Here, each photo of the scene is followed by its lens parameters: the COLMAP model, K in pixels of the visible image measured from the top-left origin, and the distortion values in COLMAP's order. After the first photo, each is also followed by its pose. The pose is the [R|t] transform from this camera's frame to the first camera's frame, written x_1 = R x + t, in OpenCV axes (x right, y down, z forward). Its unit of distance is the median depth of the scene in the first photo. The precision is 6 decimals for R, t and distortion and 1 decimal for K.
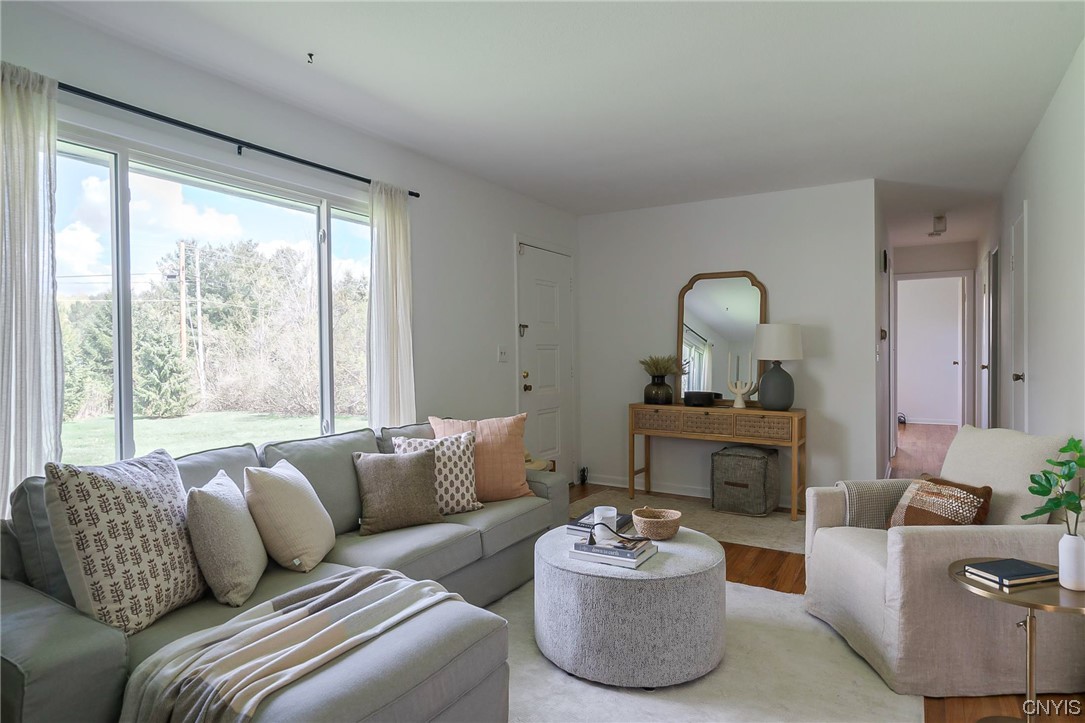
lens RADIAL K [[624.7, 0, 550.3], [0, 624.7, 359.6], [0, 0, 1]] dist [-0.002716, 0.011956]
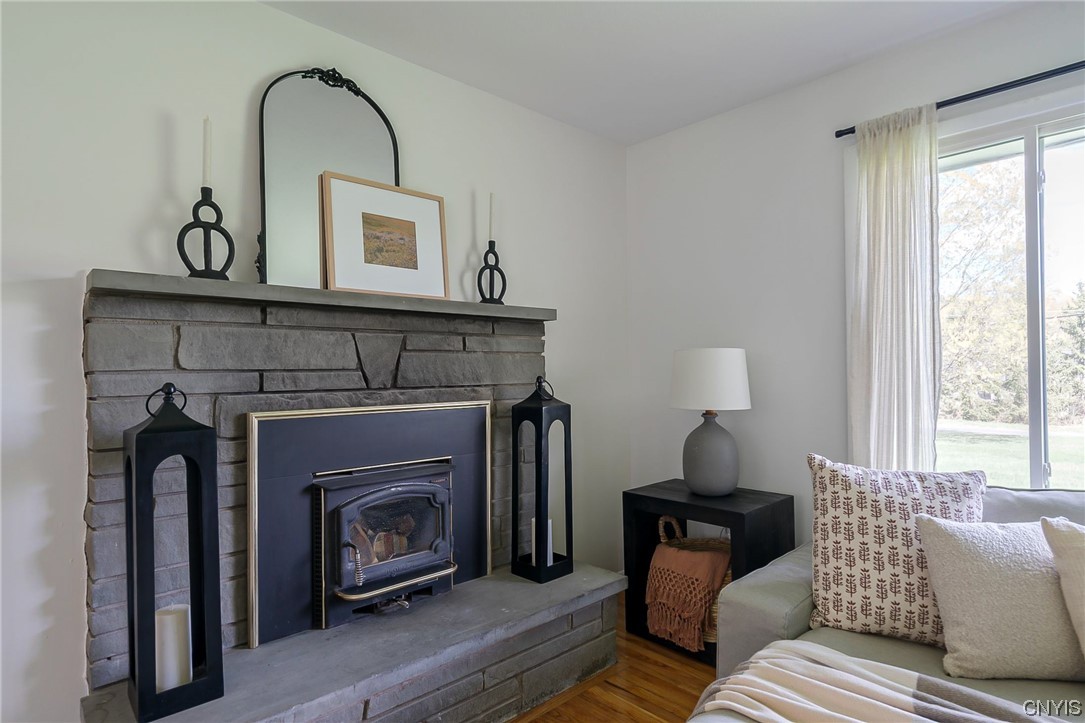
lens RADIAL K [[597.5, 0, 538.4], [0, 597.5, 364.0], [0, 0, 1]] dist [0.003984, 0.001390]
pose [[-0.288838, -0.000641, -0.957378, 0.393077], [0.004315, 0.999989, -0.001972, -0.008765], [0.957368, -0.004701, -0.288832, 0.704949]]
